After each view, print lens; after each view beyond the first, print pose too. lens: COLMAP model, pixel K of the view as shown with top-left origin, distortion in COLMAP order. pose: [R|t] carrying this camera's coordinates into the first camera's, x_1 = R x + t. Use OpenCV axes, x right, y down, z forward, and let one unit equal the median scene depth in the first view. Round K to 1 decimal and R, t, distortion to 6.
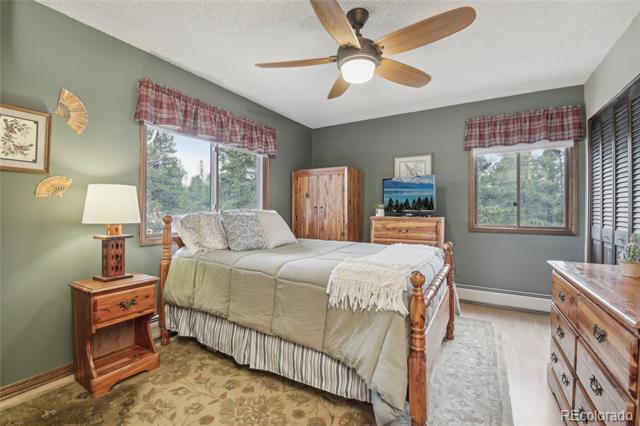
lens RADIAL K [[285.5, 0, 320.6], [0, 285.5, 209.3], [0, 0, 1]] dist [-0.007477, -0.007110]
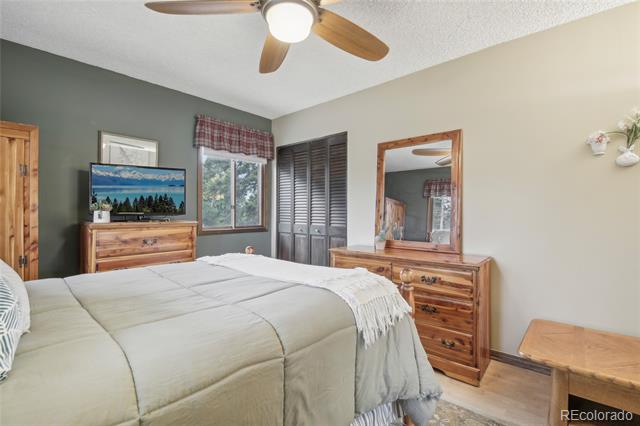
lens RADIAL K [[285.5, 0, 321.4], [0, 285.5, 215.1], [0, 0, 1]] dist [-0.007477, -0.007110]
pose [[0.180596, -0.014981, 0.983443, -0.334754], [-0.003222, 0.999870, 0.015823, -0.004013], [-0.983552, -0.006026, 0.180524, 0.441716]]
